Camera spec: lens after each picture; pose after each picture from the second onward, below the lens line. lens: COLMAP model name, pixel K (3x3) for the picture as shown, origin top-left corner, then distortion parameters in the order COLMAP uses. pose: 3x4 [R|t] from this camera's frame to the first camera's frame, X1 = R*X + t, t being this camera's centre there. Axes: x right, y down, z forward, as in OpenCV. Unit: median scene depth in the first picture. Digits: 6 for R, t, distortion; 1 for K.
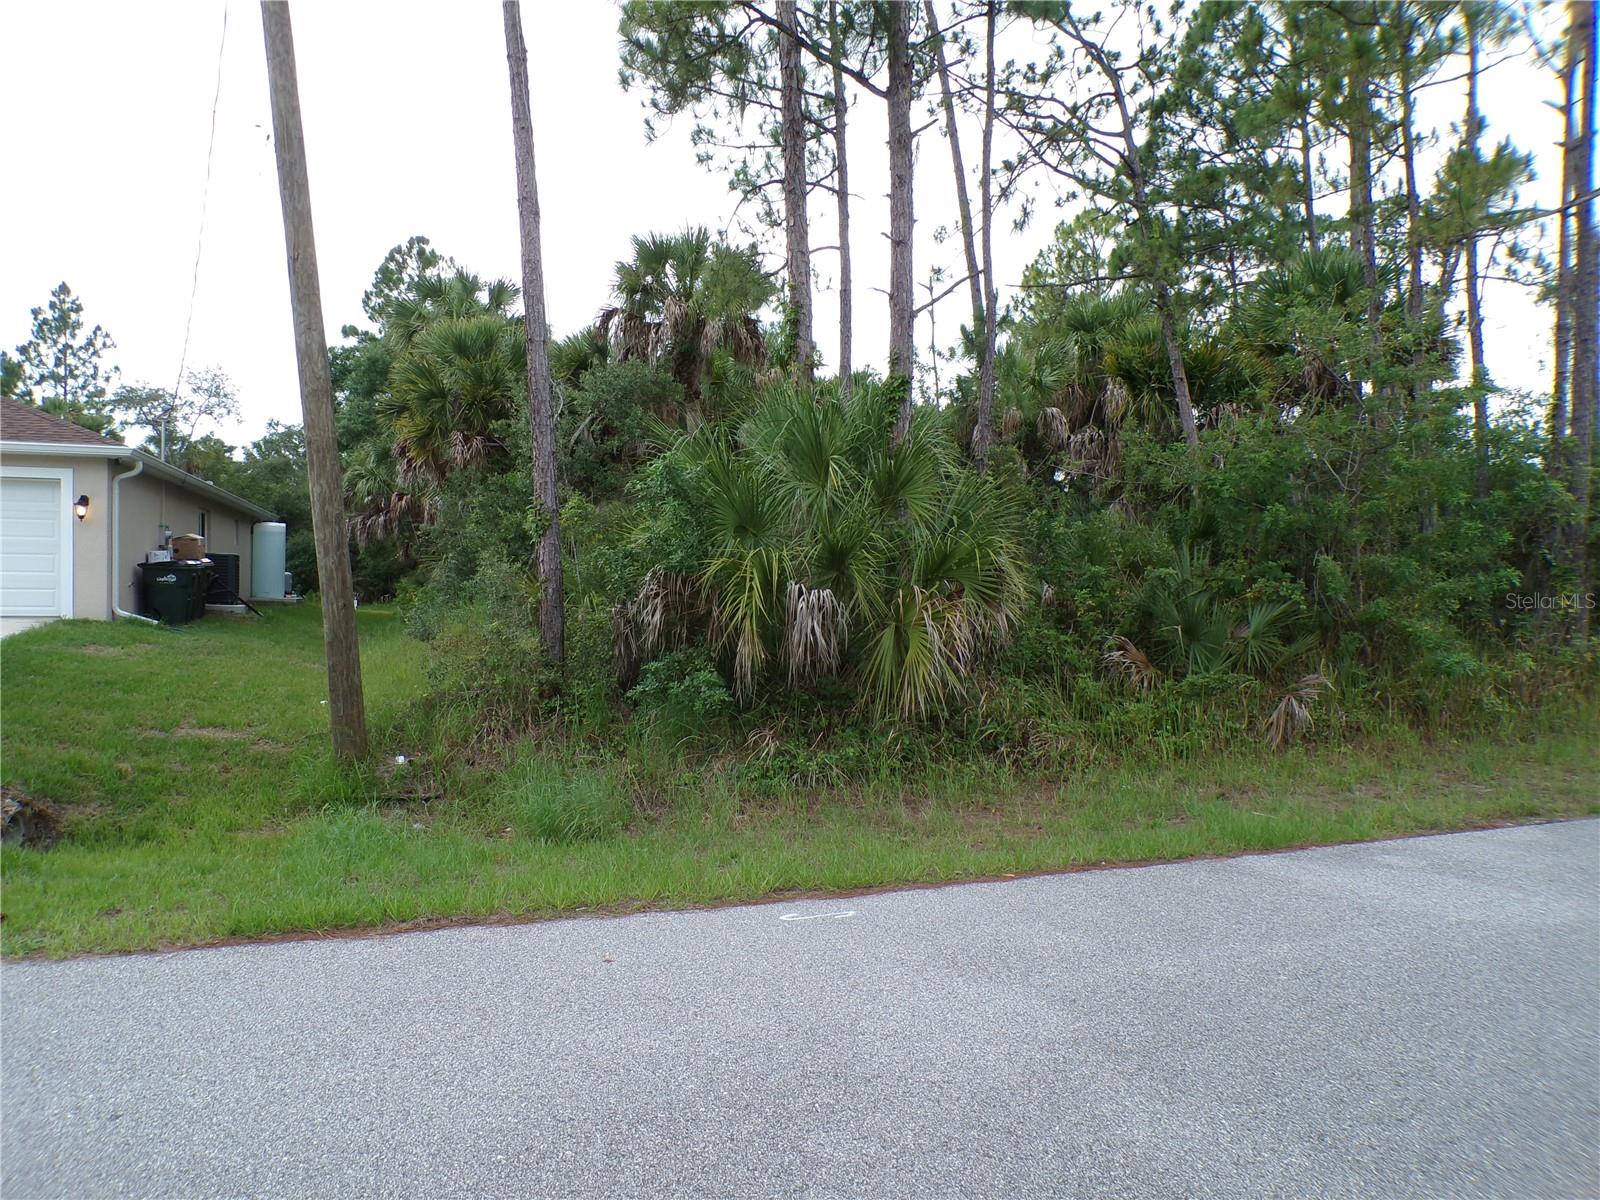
lens RADIAL K [[1101.7, 0, 776.2], [0, 1101.7, 608.7], [0, 0, 1]] dist [-0.054119, 0.035152]
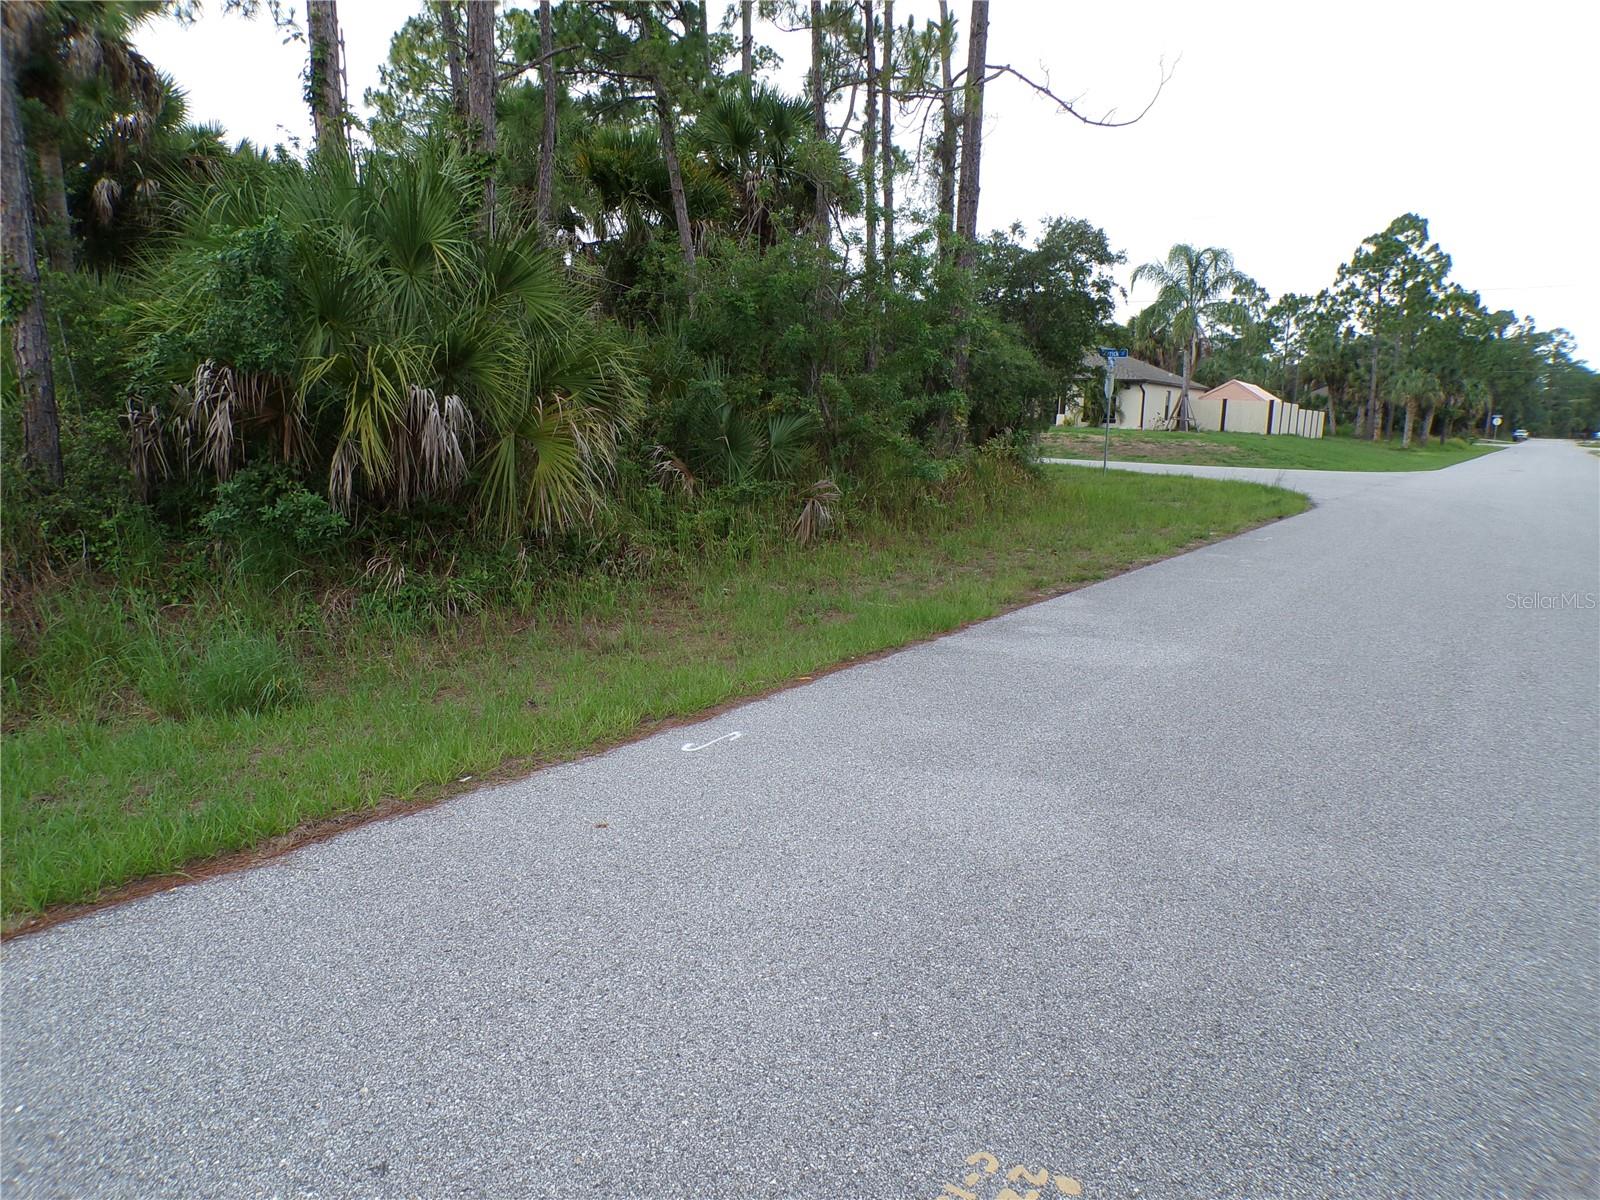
lens RADIAL K [[1091.7, 0, 743.5], [0, 1091.7, 628.3], [0, 0, 1]] dist [-0.069032, 0.035576]
pose [[0.804516, -0.099195, 0.585589, -0.289885], [-0.016130, 0.981942, 0.188495, -0.001050], [-0.593712, -0.161093, 0.788388, 0.137463]]
